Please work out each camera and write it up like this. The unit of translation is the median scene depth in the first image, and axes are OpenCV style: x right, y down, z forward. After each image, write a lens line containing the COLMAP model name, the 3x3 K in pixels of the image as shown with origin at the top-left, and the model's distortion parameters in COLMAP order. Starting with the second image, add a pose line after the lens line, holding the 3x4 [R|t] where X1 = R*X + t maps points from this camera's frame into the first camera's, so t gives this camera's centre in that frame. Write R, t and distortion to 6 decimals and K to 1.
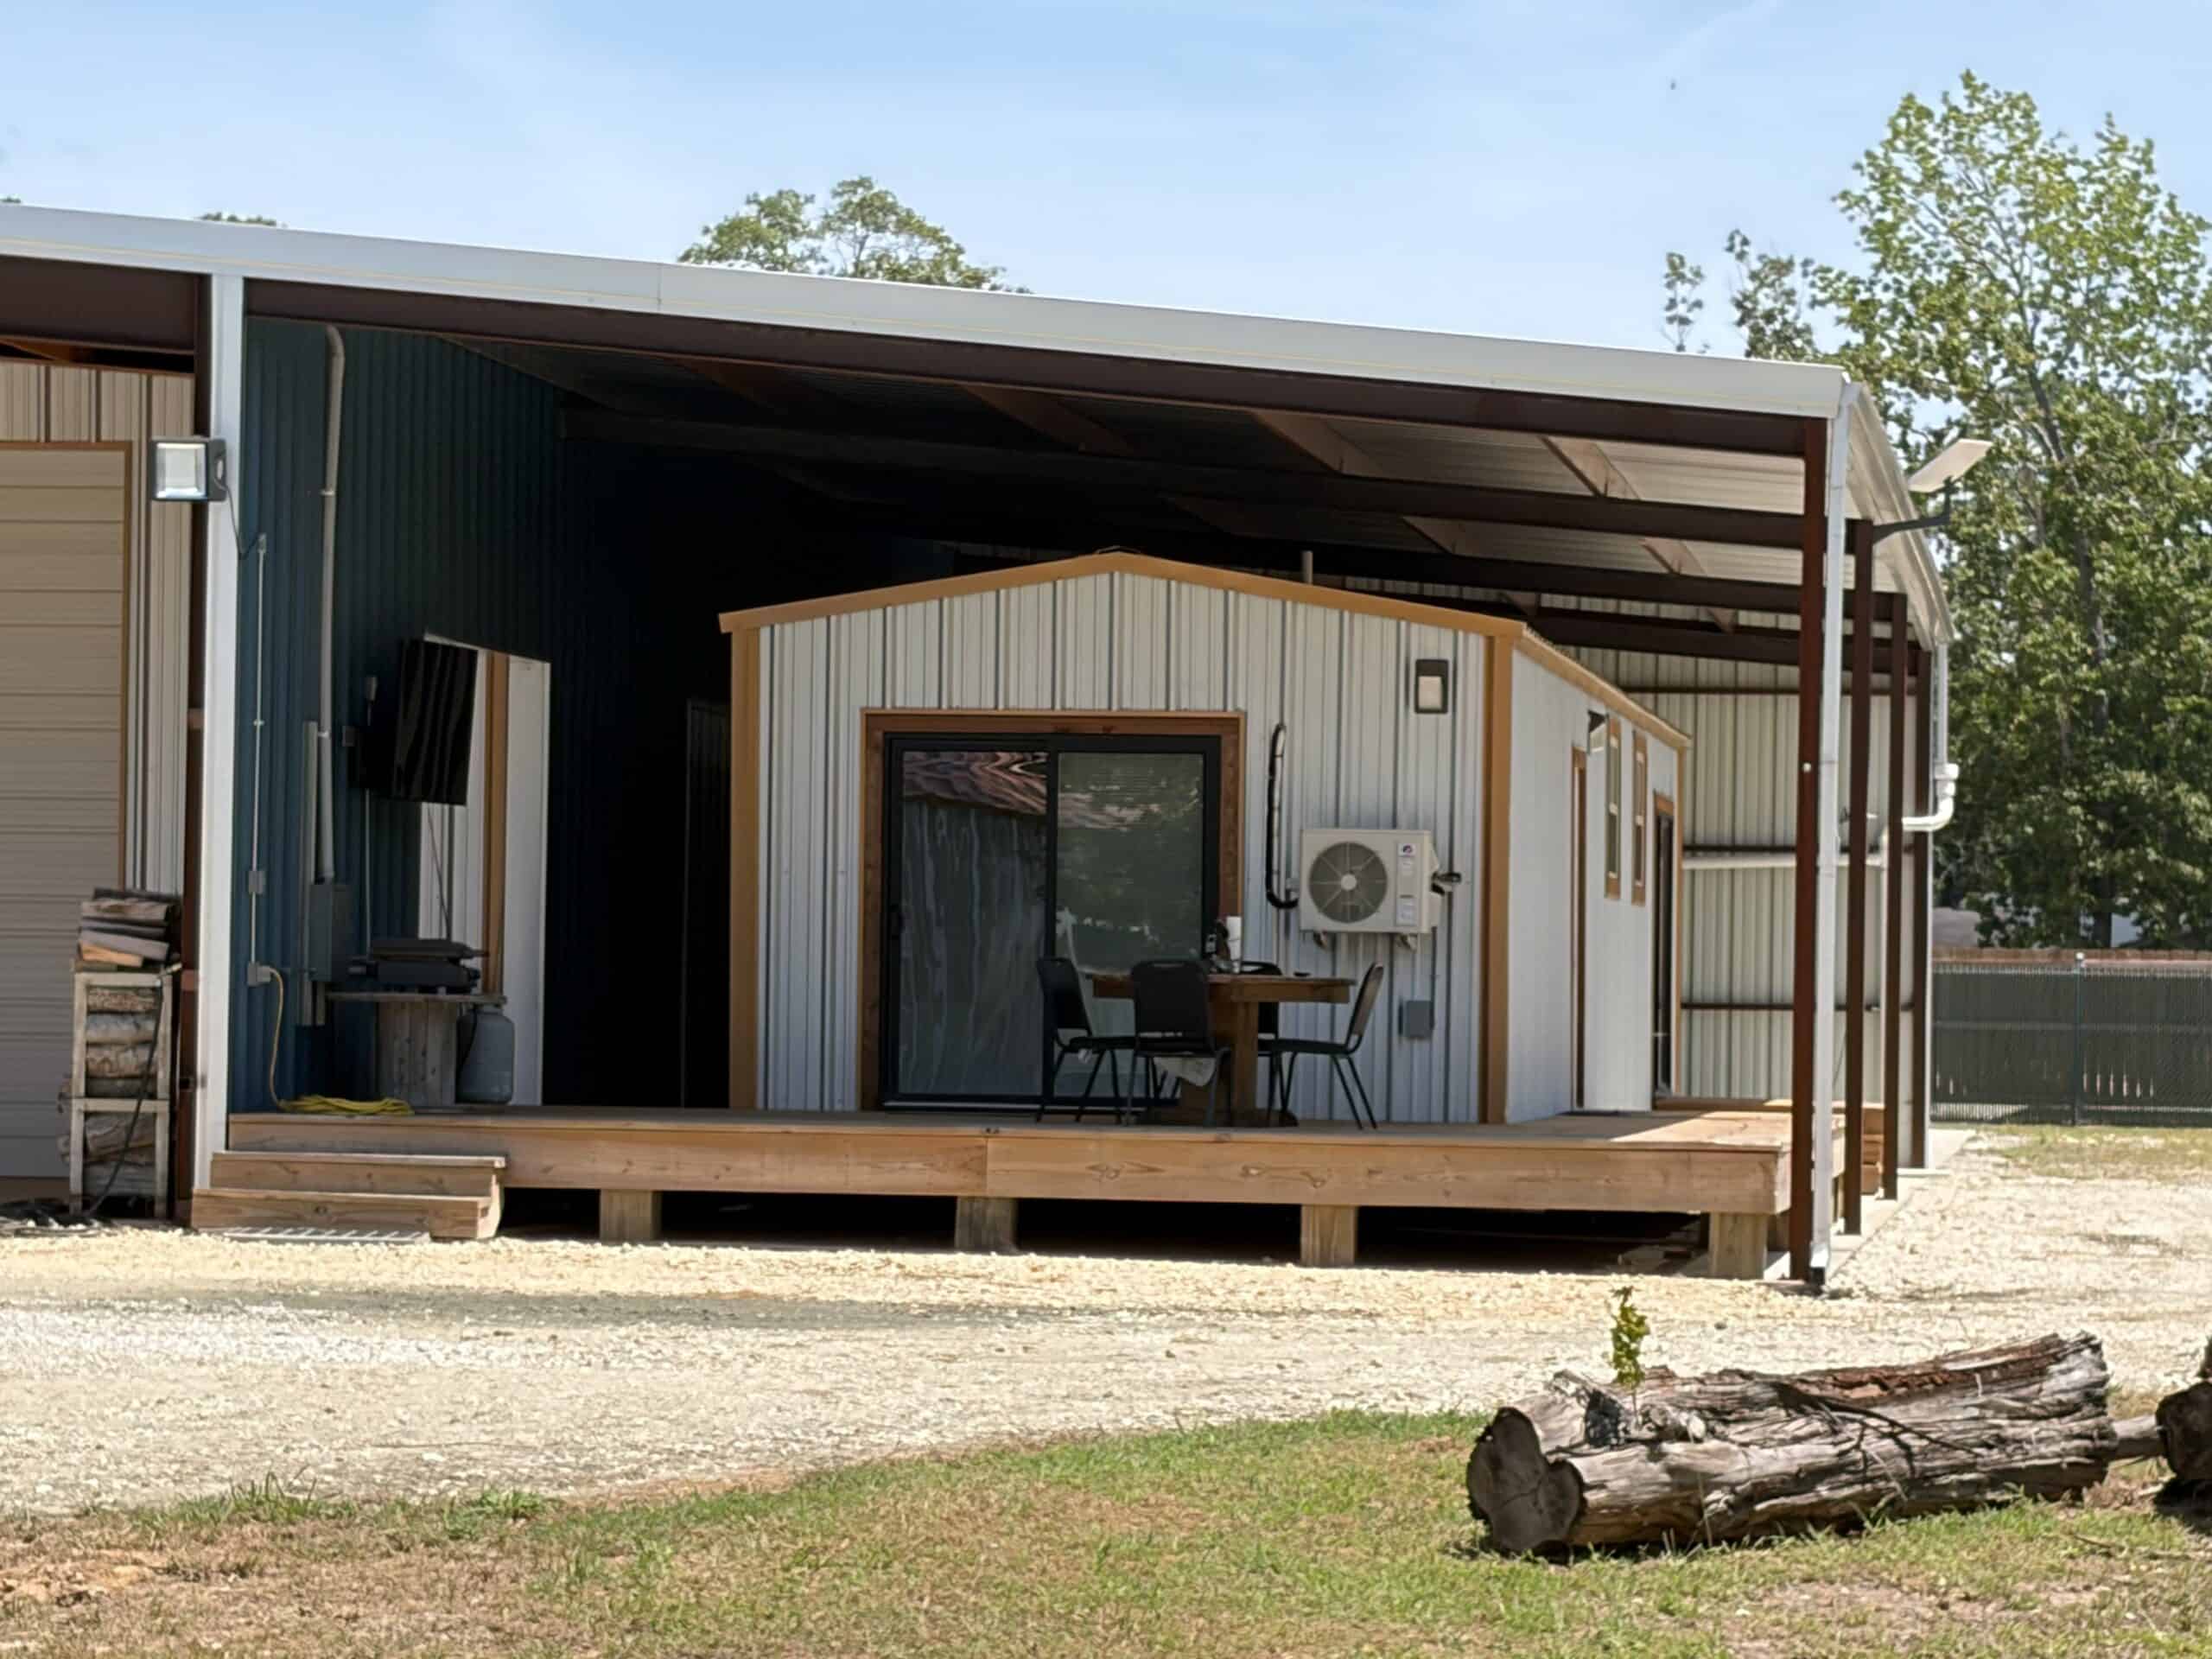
lens RADIAL K [[6957.2, 0, 1106.0], [0, 6957.2, 829.5], [0, 0, 1]] dist [0.044071, 1.245392]
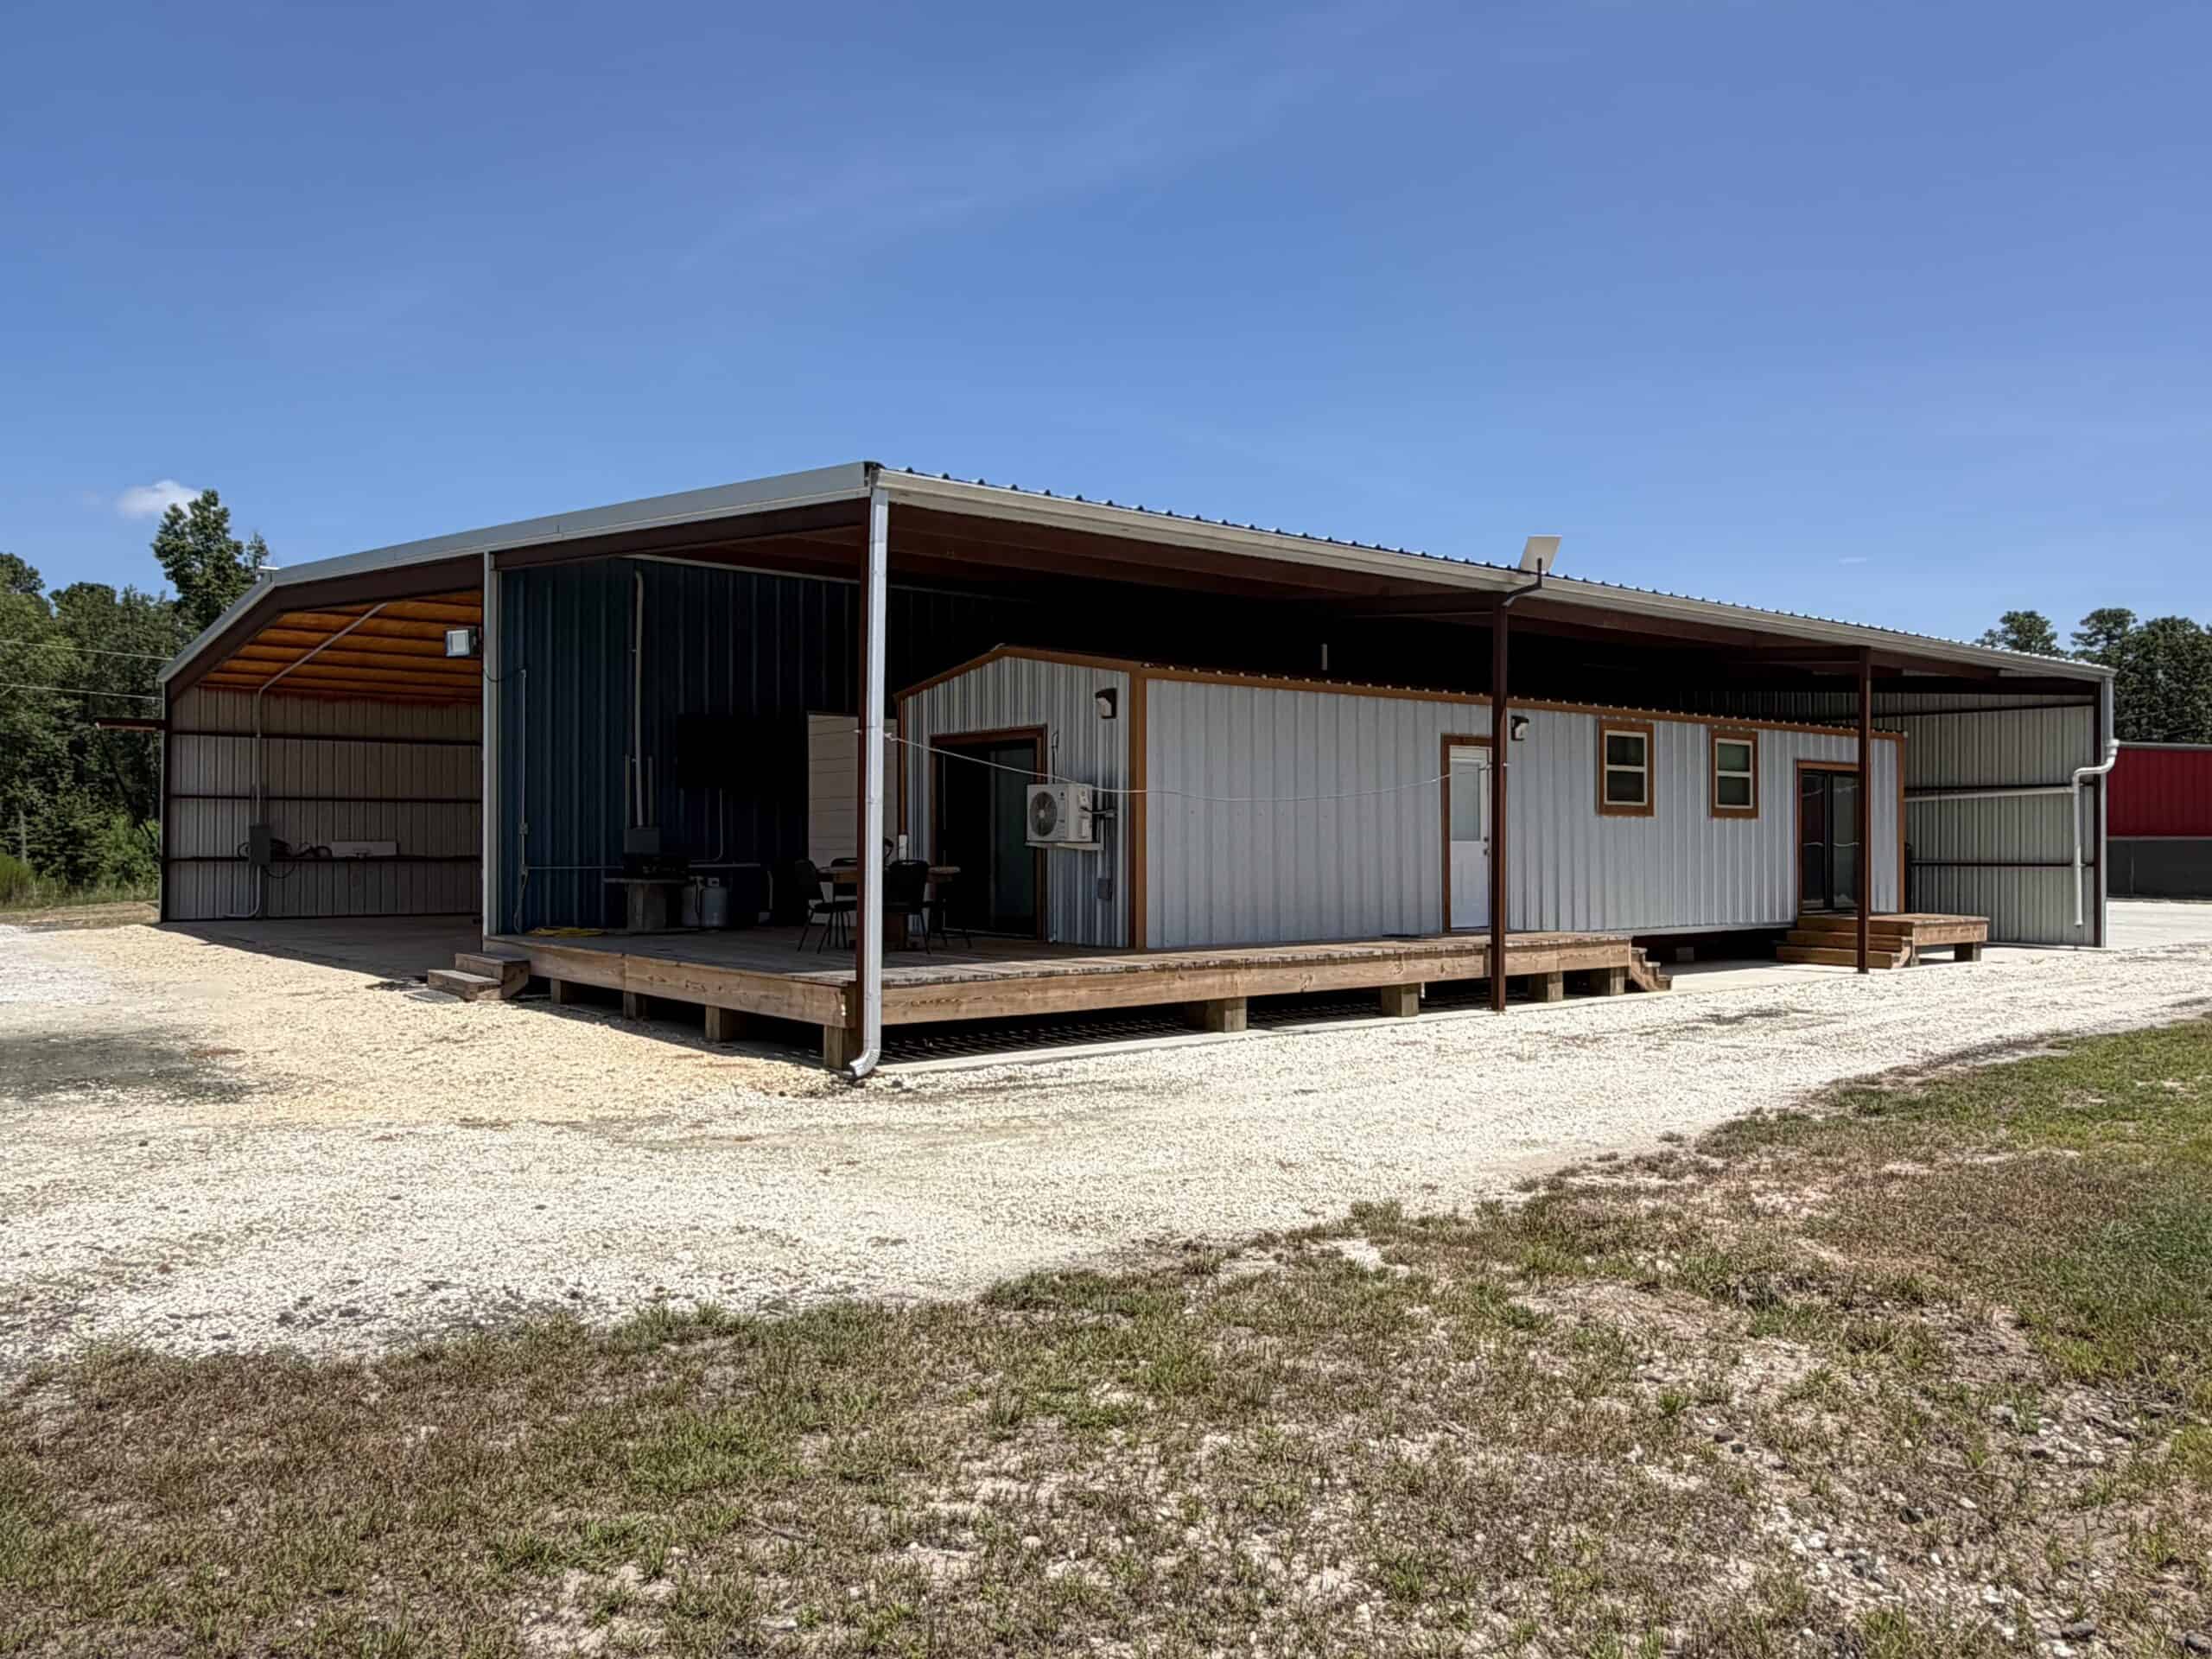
lens RADIAL K [[1672.2, 0, 1106.0], [0, 1672.2, 829.5], [0, 0, 1]] dist [-0.005527, 0.002496]
pose [[0.731225, -0.021384, -0.681801, 0.365623], [0.028013, 0.999607, -0.001308, 0.013356], [0.681561, -0.018143, 0.731537, 0.735066]]
